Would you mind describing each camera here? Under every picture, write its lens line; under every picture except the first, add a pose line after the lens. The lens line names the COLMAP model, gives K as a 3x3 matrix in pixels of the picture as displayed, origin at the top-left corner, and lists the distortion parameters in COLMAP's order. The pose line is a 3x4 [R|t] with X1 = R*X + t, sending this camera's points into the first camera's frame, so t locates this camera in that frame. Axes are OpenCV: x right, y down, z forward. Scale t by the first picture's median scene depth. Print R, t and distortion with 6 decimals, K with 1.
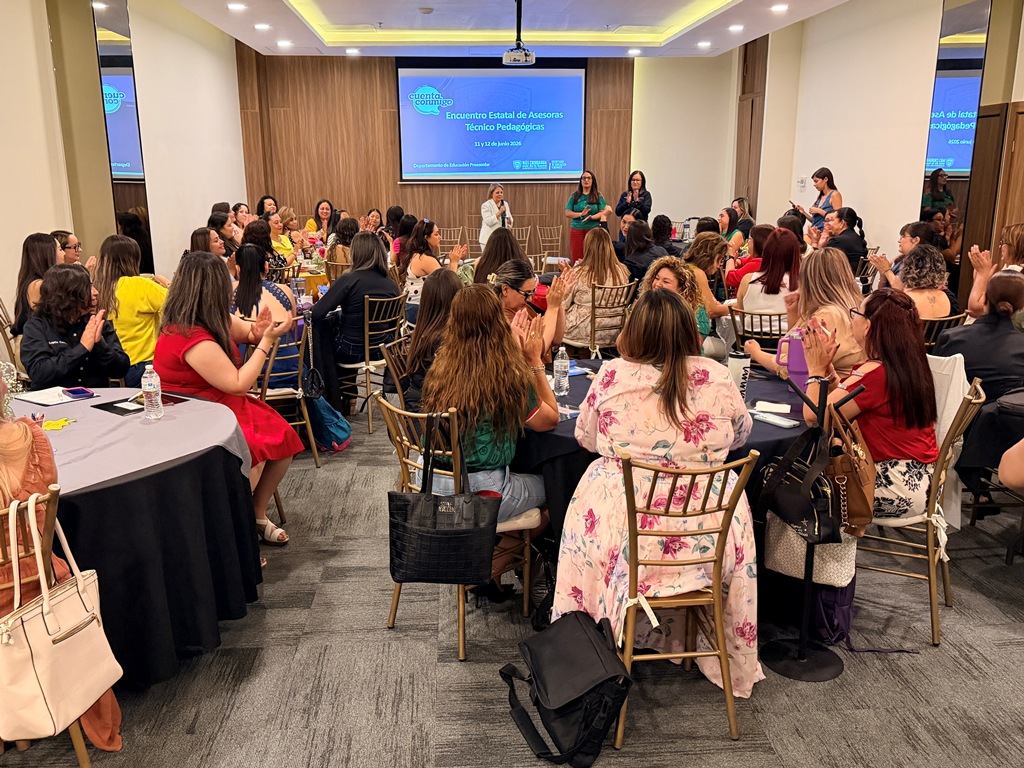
lens RADIAL K [[896.3, 0, 512.0], [0, 896.3, 384.0], [0, 0, 1]] dist [0.158015, -0.288497]
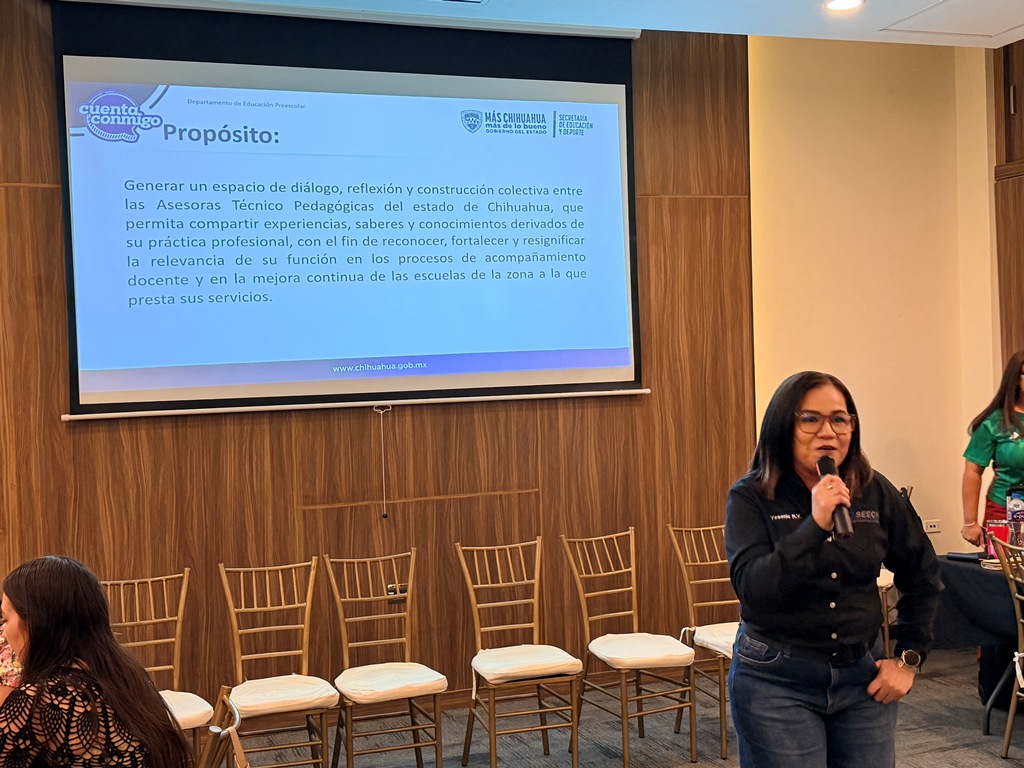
lens RADIAL K [[1287.5, 0, 528.3], [0, 1287.5, 386.7], [0, 0, 1]] dist [0.204813, -0.427221]
pose [[0.959575, -0.032802, 0.279534, -0.100758], [0.093170, 0.974210, -0.205511, -0.131771], [-0.265583, 0.223248, 0.937884, 0.562930]]
